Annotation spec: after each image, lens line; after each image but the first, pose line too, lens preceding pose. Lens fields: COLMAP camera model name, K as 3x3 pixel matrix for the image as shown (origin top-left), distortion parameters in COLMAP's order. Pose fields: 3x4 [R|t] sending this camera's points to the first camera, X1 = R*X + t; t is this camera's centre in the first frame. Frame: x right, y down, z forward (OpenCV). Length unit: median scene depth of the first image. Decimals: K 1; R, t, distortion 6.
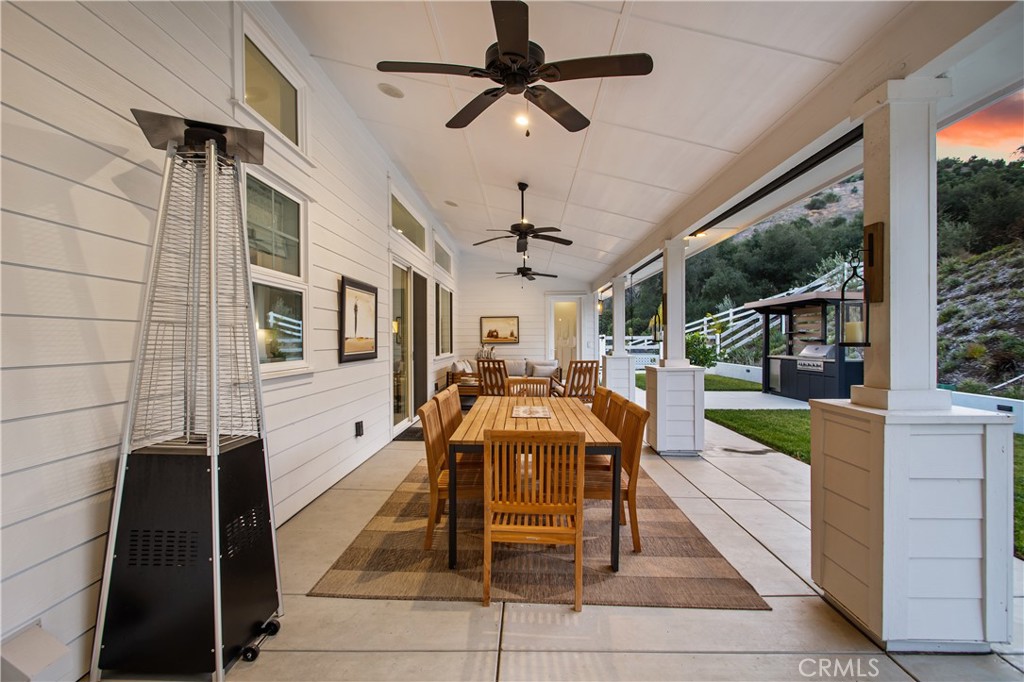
lens RADIAL K [[490.1, 0, 512.0], [0, 490.1, 341.0], [0, 0, 1]] dist [-0.004954, -0.000455]
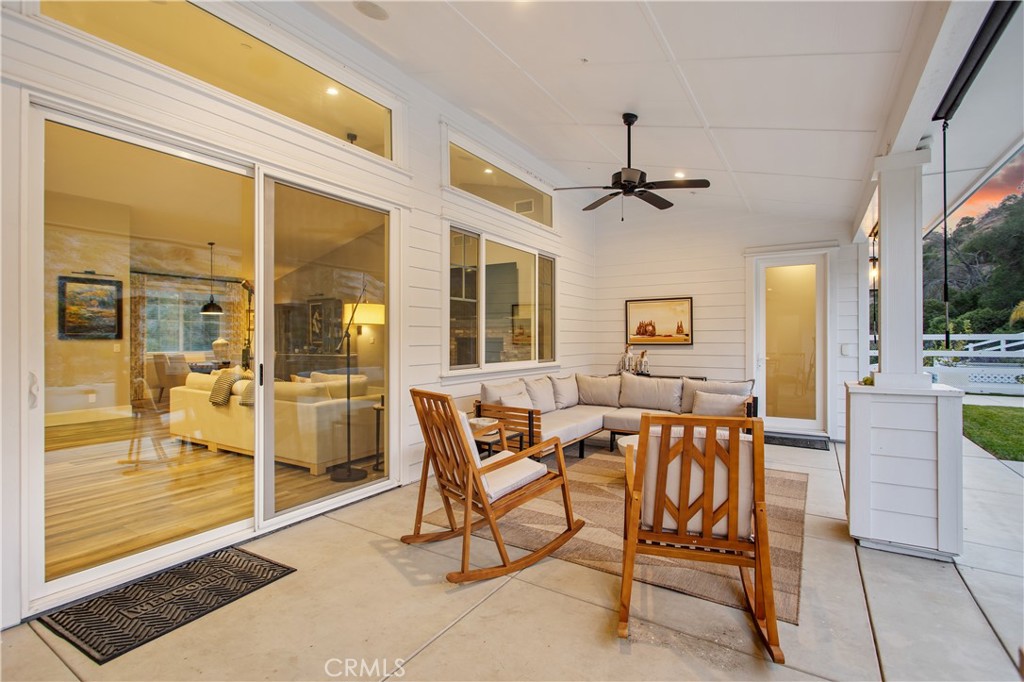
lens RADIAL K [[490.1, 0, 512.0], [0, 490.1, 341.0], [0, 0, 1]] dist [-0.004954, -0.000455]
pose [[0.866974, 0.005980, -0.498317, 0.113532], [-0.005281, 0.999982, 0.002812, -0.000965], [0.498325, 0.000194, 0.866991, 0.422373]]
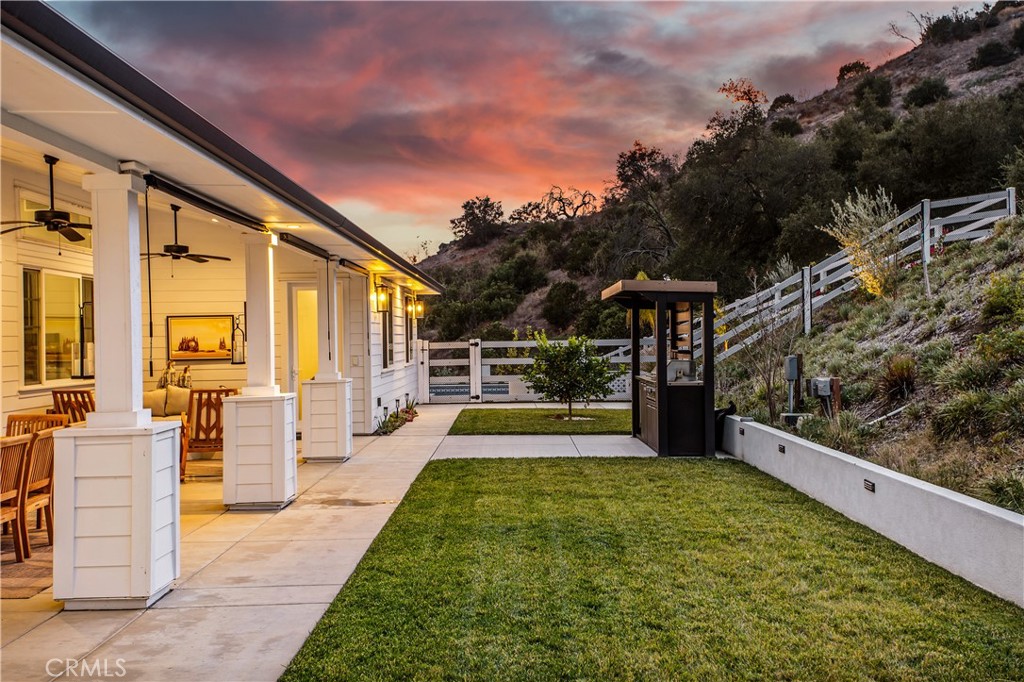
lens RADIAL K [[1086.9, 0, 512.0], [0, 1086.9, 341.0], [0, 0, 1]] dist [0.223542, -0.013190]
pose [[0.999368, -0.009419, 0.034271, 0.306219], [0.009496, 0.999953, -0.002095, -0.012458], [-0.034250, 0.002419, 0.999410, -0.345328]]
